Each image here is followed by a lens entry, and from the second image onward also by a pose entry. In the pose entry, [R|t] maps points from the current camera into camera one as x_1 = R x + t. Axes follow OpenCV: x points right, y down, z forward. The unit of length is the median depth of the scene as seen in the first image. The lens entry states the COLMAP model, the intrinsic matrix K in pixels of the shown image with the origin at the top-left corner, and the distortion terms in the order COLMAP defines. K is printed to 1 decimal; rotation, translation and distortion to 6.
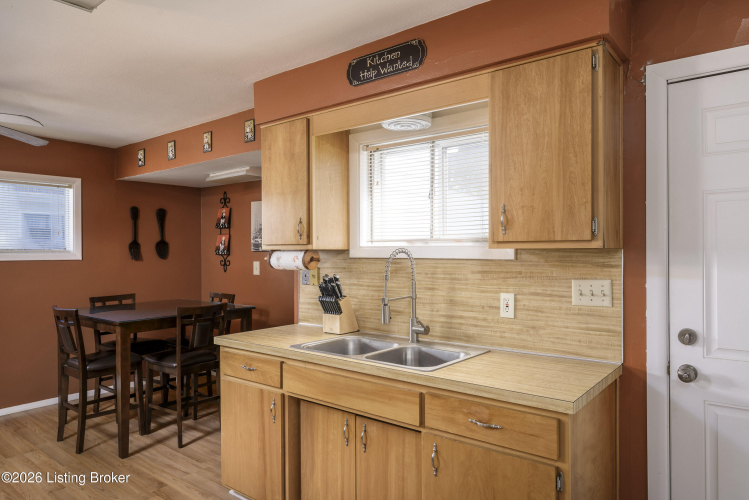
lens RADIAL K [[484.9, 0, 378.0], [0, 484.9, 240.0], [0, 0, 1]] dist [-0.004270, 0.001954]
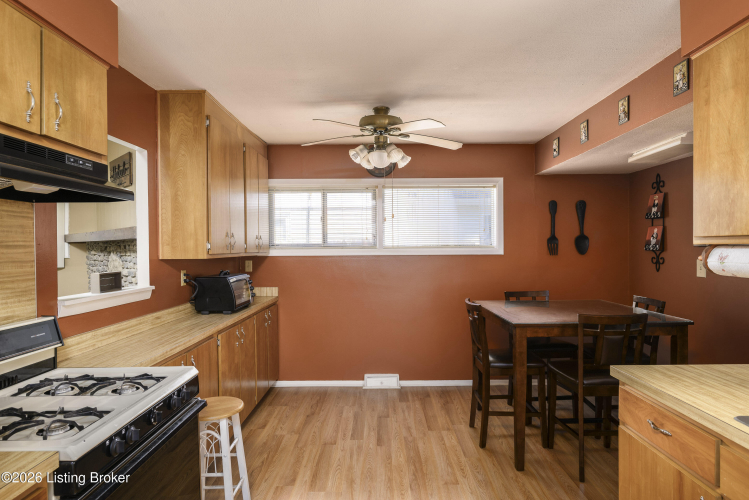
lens RADIAL K [[448.8, 0, 373.3], [0, 448.8, 253.7], [0, 0, 1]] dist [-0.013845, 0.001673]
pose [[0.616536, 0.010997, -0.787250, -0.019583], [0.020748, 0.999328, 0.030209, 0.003438], [0.787053, -0.034959, 0.615894, 0.178097]]
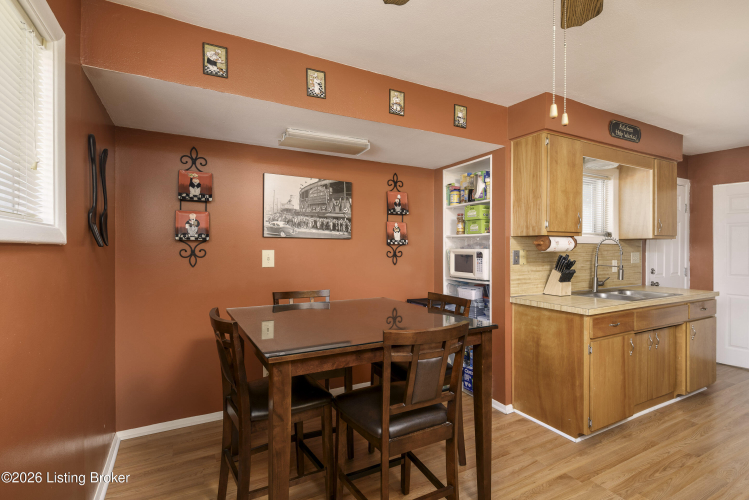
lens RADIAL K [[366.6, 0, 363.3], [0, 366.6, 241.3], [0, 0, 1]] dist [-0.001004, -0.000595]
pose [[0.397794, 0.022257, 0.917205, -0.797951], [-0.023843, 0.999619, -0.013916, 0.037681], [-0.917165, -0.016333, 0.398173, 0.676709]]
